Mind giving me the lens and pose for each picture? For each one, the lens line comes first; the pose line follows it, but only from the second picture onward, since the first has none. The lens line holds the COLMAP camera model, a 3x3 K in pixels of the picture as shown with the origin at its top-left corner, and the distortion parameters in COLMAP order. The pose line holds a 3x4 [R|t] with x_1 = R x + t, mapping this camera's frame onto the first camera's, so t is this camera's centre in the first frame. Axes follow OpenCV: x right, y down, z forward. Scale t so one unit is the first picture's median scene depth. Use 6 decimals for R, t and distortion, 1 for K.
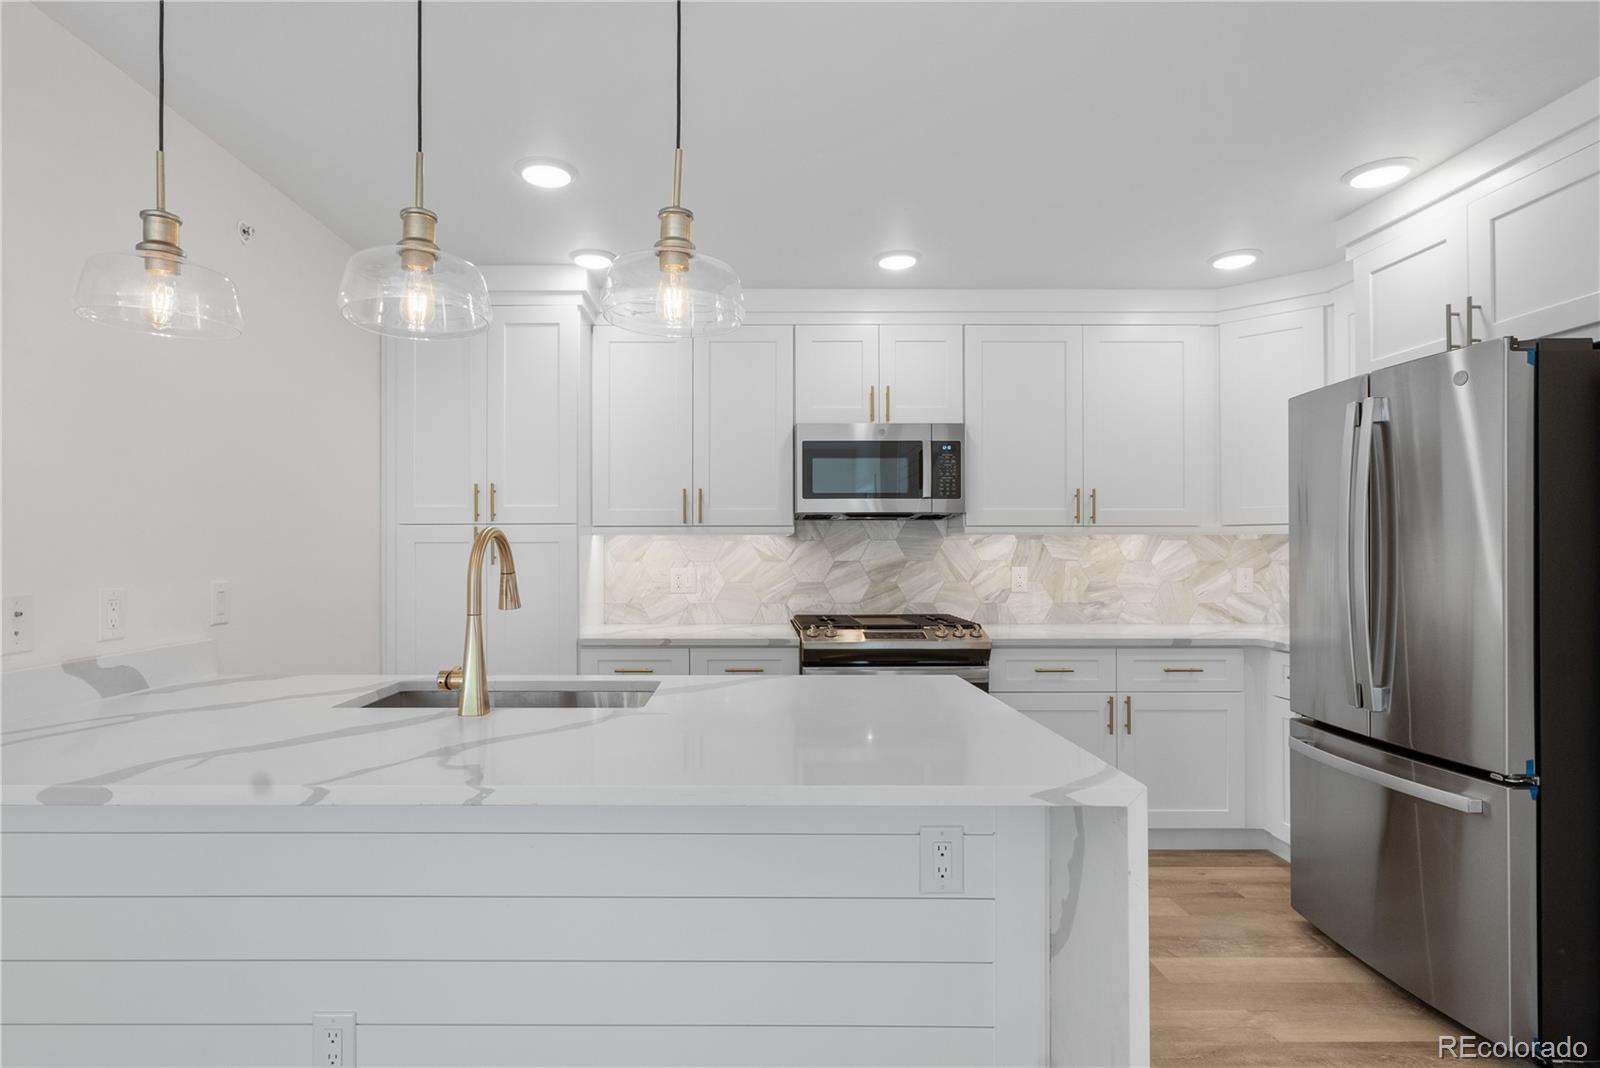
lens RADIAL K [[827.2, 0, 750.8], [0, 827.2, 545.6], [0, 0, 1]] dist [-0.001250, -0.000140]
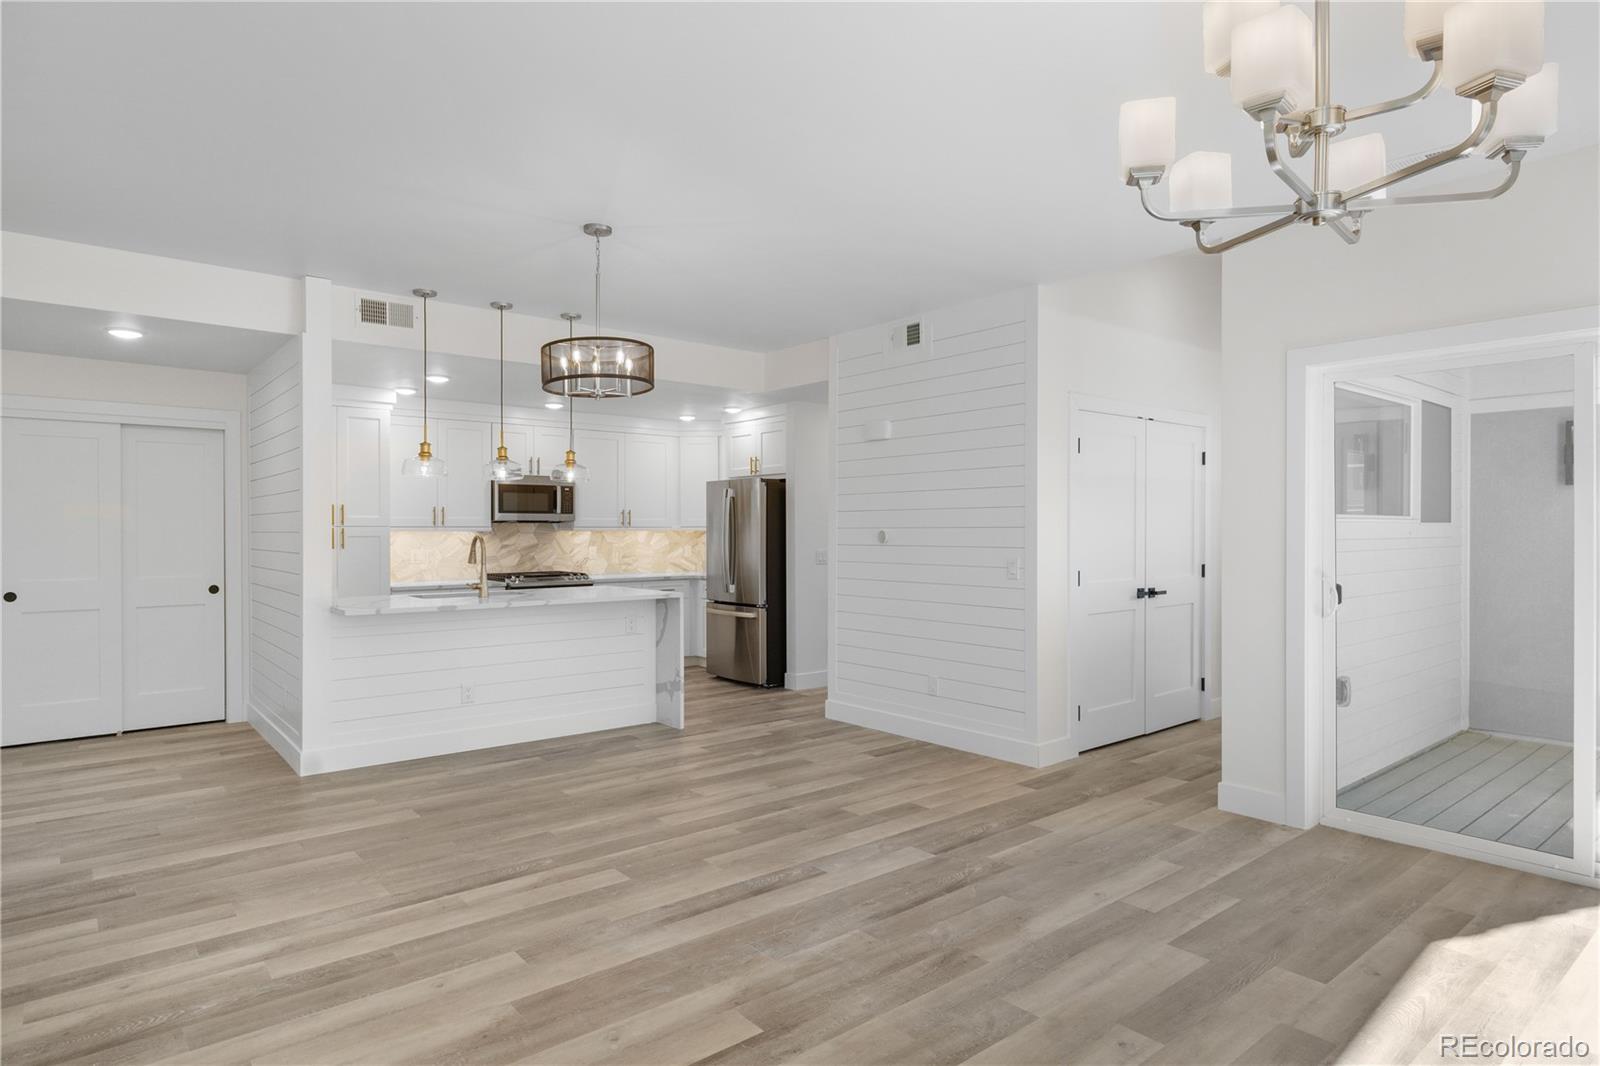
lens RADIAL K [[884.8, 0, 800.0], [0, 884.8, 533.0], [0, 0, 1]] dist [-0.001854, 0.001220]
pose [[0.769658, -0.002726, 0.638451, -0.689350], [-0.002562, 0.999970, 0.007358, -0.025406], [-0.638451, -0.007299, 0.769628, -1.019314]]
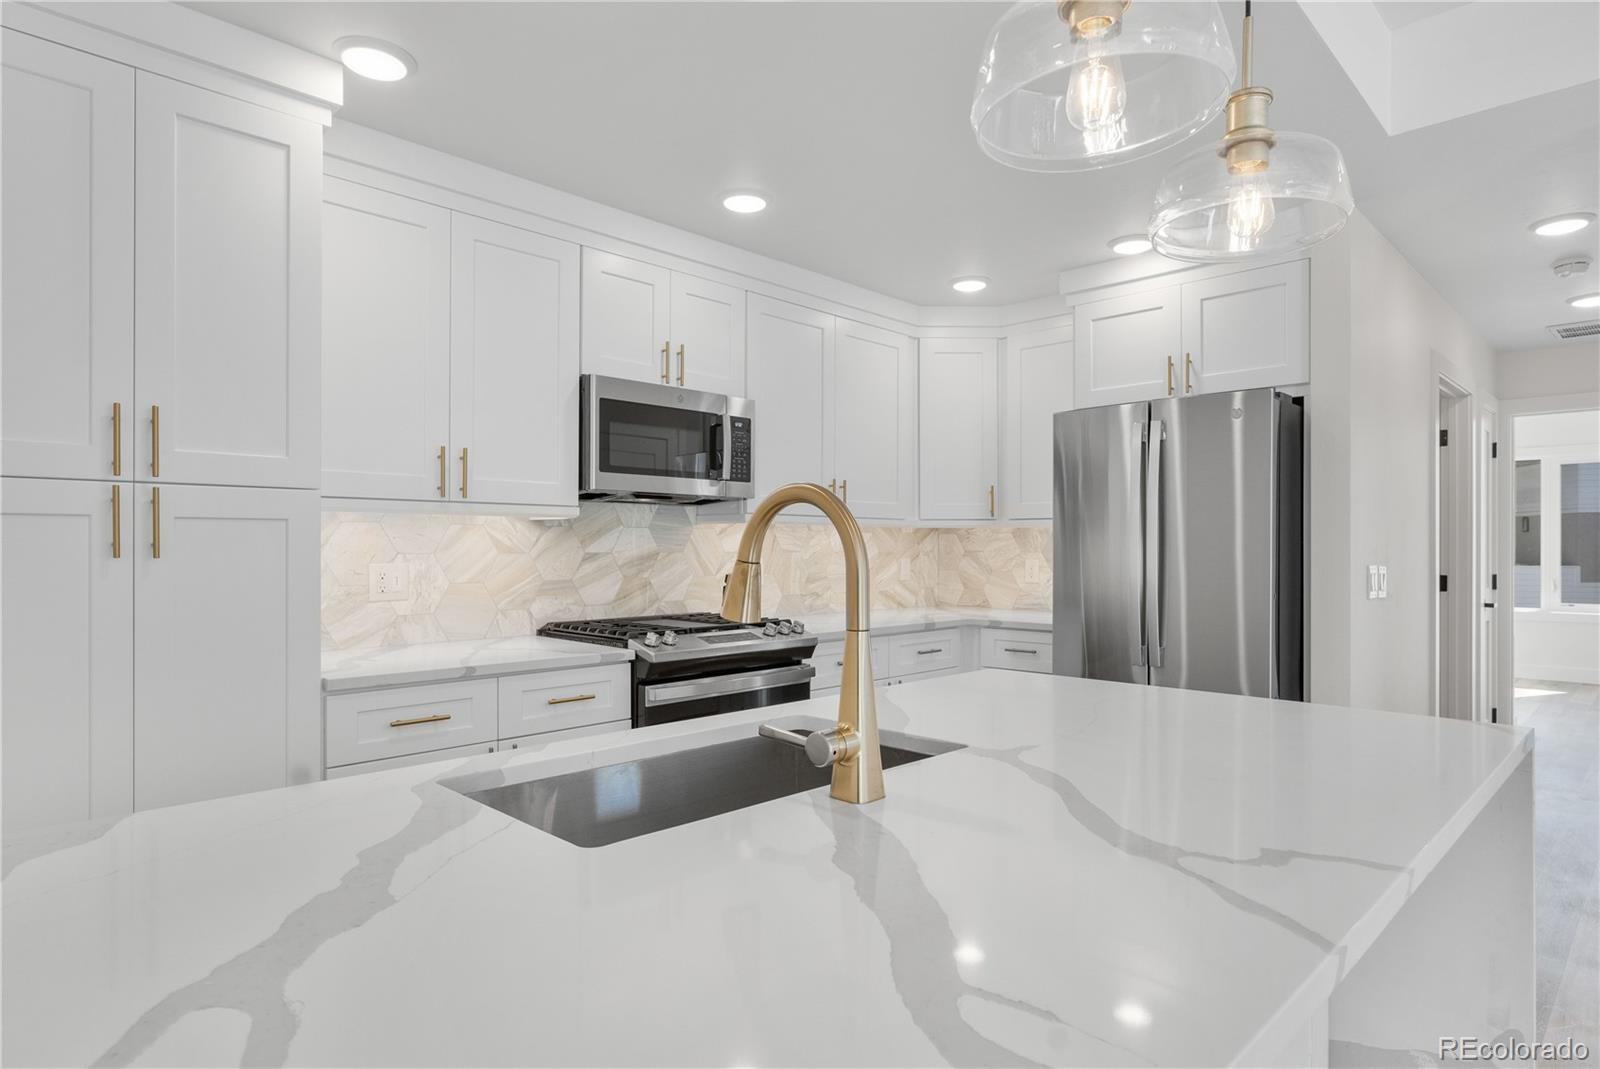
lens RADIAL K [[884.5, 0, 802.1], [0, 884.5, 551.6], [0, 0, 1]] dist [-0.003761, -0.000206]
pose [[0.706669, -0.000677, 0.707544, -0.369653], [-0.007080, 0.999943, 0.008027, 0.009701], [-0.707509, -0.010682, 0.706623, 0.262322]]
